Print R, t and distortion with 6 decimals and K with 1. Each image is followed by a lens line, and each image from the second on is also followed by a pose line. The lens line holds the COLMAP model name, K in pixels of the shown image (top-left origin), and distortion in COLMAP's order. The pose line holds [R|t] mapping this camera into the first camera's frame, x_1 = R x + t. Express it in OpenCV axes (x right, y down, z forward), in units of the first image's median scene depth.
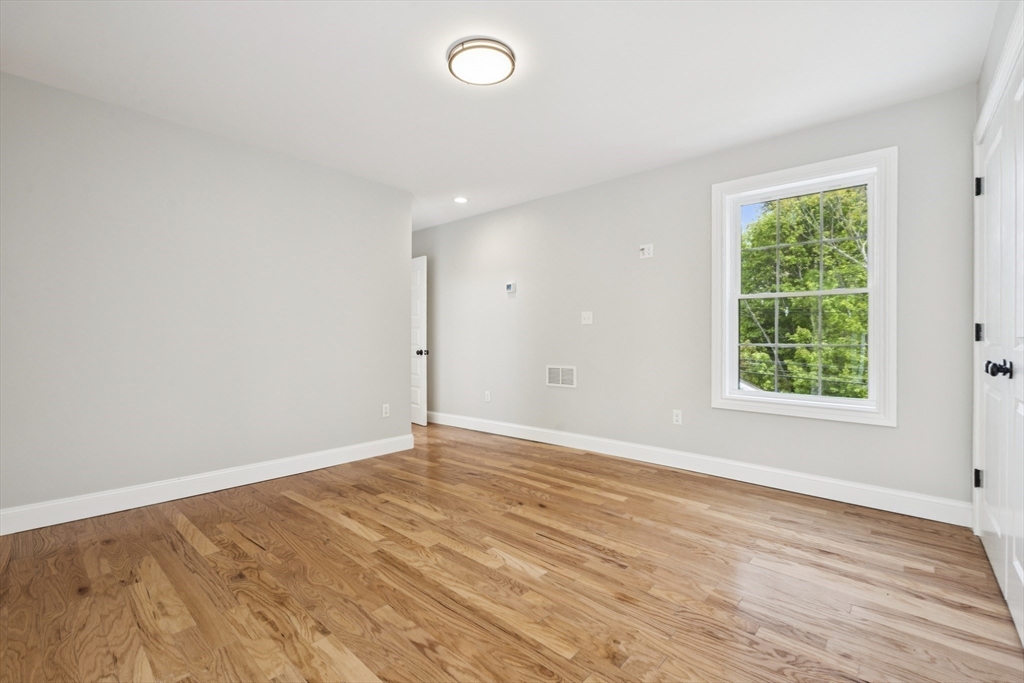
lens RADIAL K [[448.9, 0, 511.8], [0, 448.9, 341.1], [0, 0, 1]] dist [-0.004426, 0.000597]
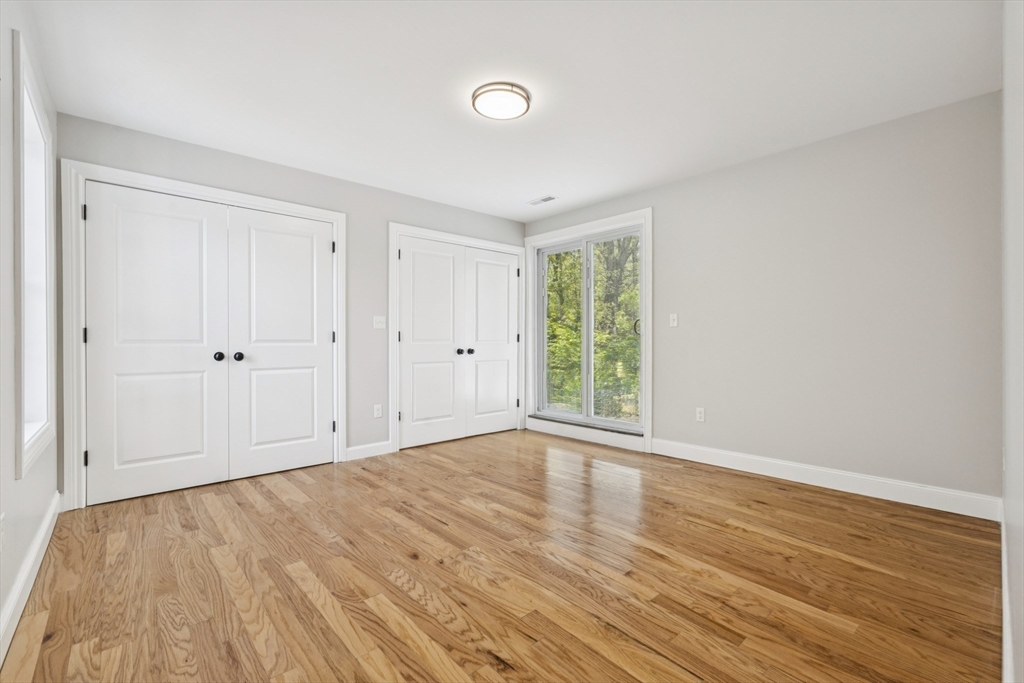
lens RADIAL K [[448.9, 0, 512.0], [0, 448.9, 340.5], [0, 0, 1]] dist [-0.004426, 0.000597]
pose [[-0.993843, 0.000842, 0.110791, -0.204804], [0.001408, 0.999986, 0.005038, -0.008930], [-0.110786, 0.005163, -0.993831, 1.964998]]
